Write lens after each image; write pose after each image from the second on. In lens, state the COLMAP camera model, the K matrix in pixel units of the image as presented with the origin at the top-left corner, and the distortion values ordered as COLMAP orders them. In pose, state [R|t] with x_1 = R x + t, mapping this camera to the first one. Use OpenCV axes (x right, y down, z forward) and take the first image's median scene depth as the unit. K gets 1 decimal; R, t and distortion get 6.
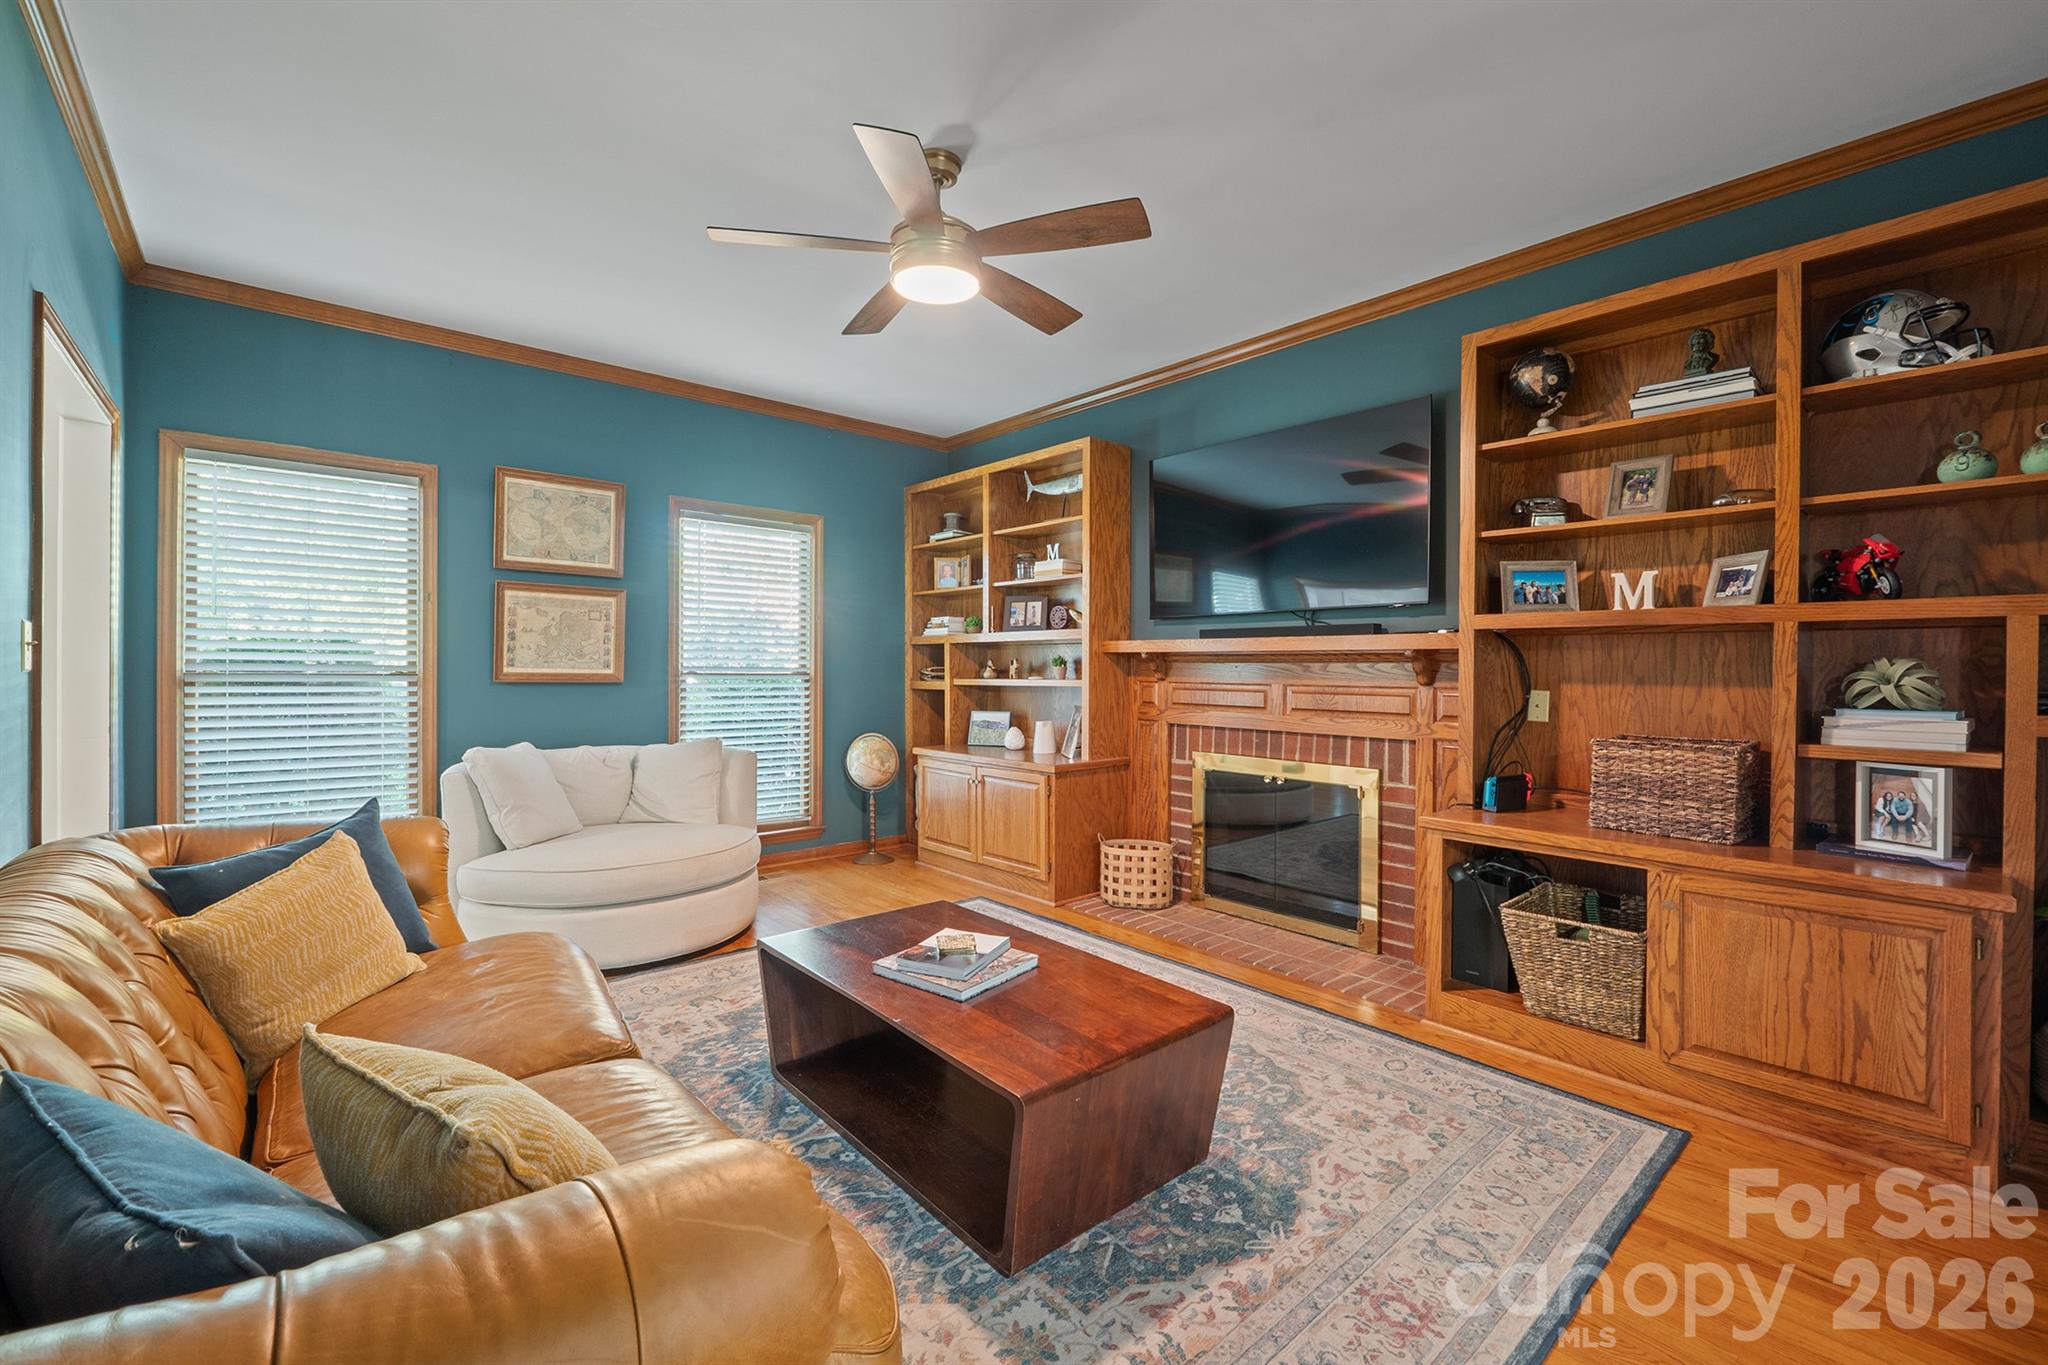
lens RADIAL K [[866.1, 0, 1023.4], [0, 866.1, 671.0], [0, 0, 1]] dist [-0.004925, -0.000177]
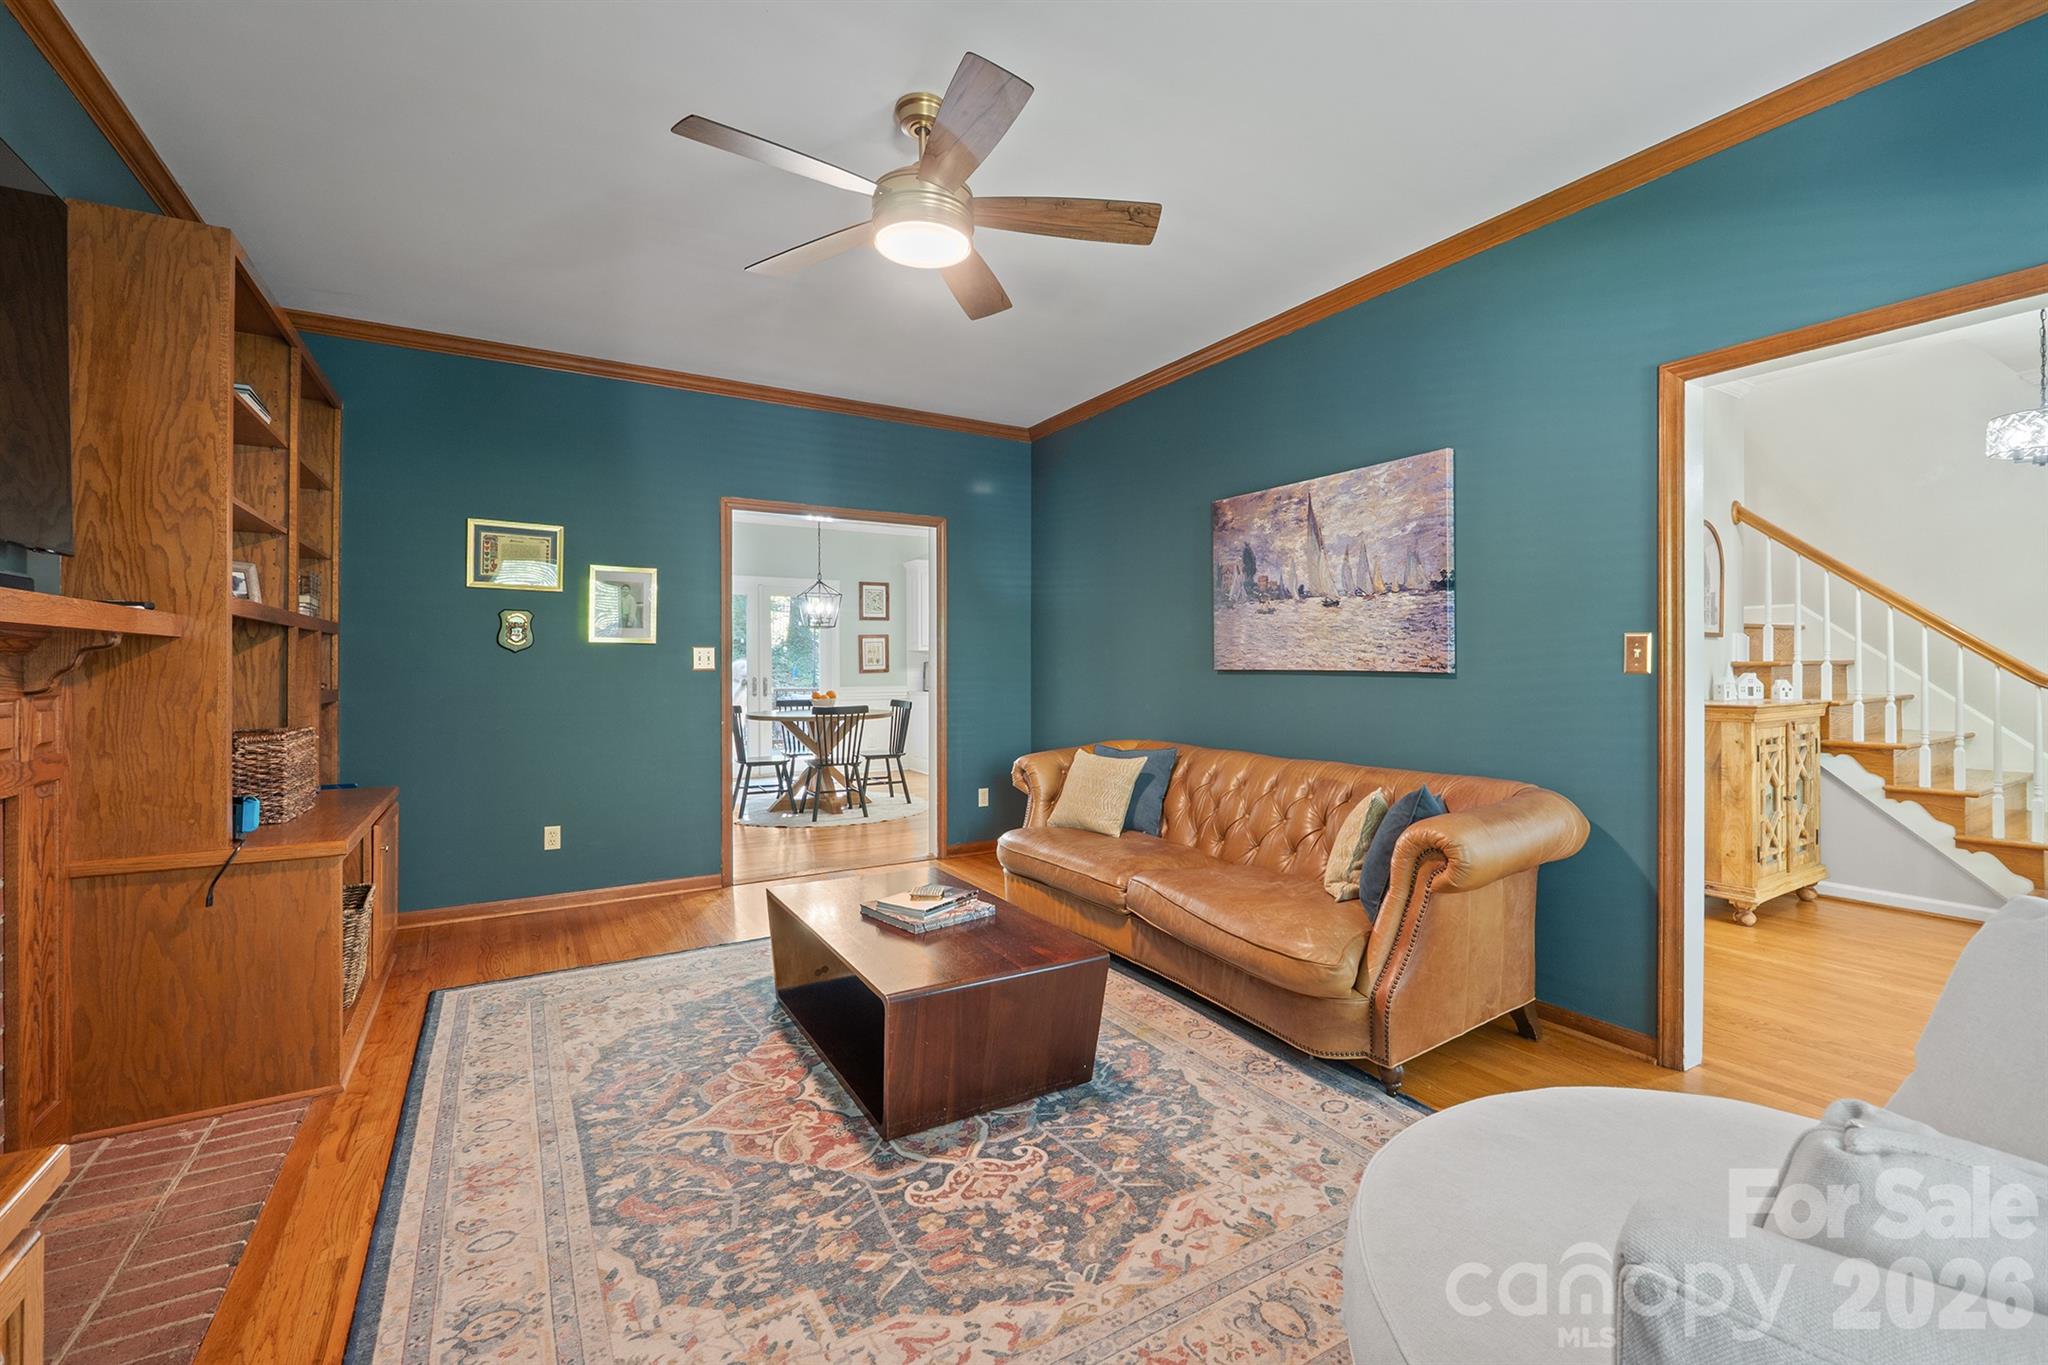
lens RADIAL K [[866.1, 0, 1024.3], [0, 866.1, 668.4], [0, 0, 1]] dist [-0.004925, -0.000177]
pose [[-0.984395, -0.007570, 0.175808, -0.386997], [-0.005677, 0.999920, 0.011271, -0.015039], [-0.175879, 0.010097, -0.984360, 1.987414]]
